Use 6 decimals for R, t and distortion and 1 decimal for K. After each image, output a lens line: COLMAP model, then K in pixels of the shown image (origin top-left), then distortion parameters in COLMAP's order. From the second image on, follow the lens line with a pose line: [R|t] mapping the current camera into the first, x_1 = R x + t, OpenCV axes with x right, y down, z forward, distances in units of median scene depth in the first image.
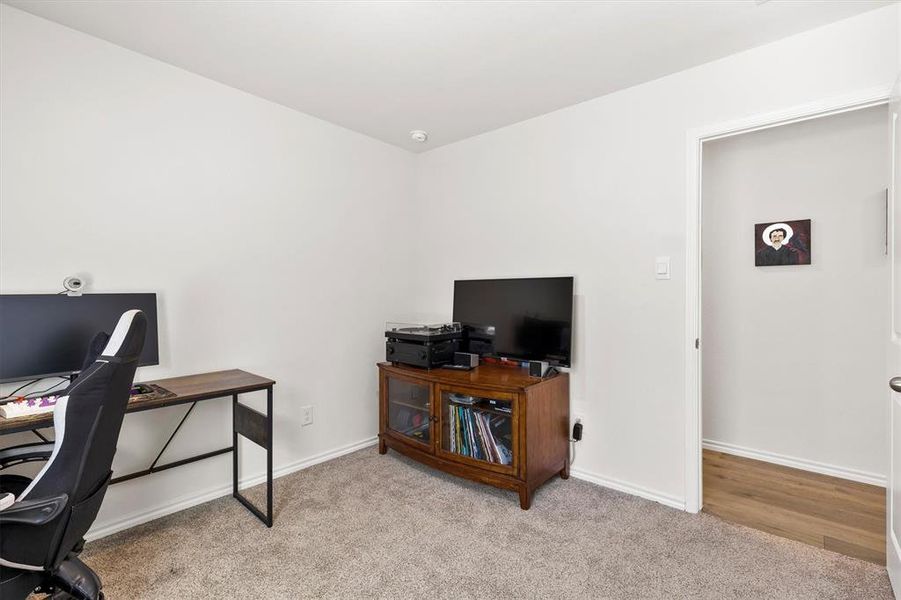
lens RADIAL K [[406.6, 0, 455.4], [0, 406.6, 298.8], [0, 0, 1]] dist [0.003201, -0.000880]
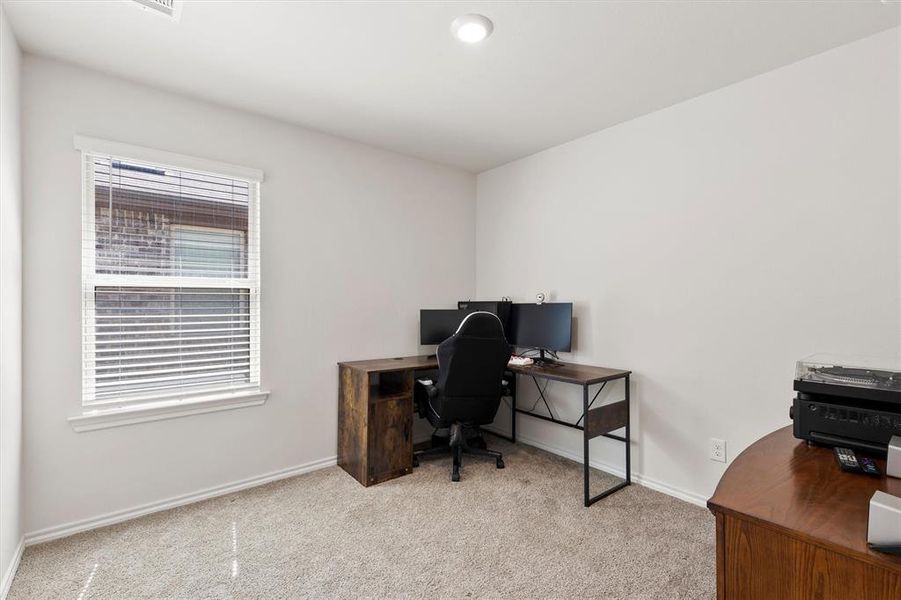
lens RADIAL K [[406.6, 0, 464.3], [0, 406.6, 307.0], [0, 0, 1]] dist [0.003201, -0.000880]
pose [[-0.162768, 0.010868, -0.986605, 0.586750], [-0.015274, 0.999792, 0.013533, -0.010339], [0.986546, 0.017272, -0.162568, 0.675086]]
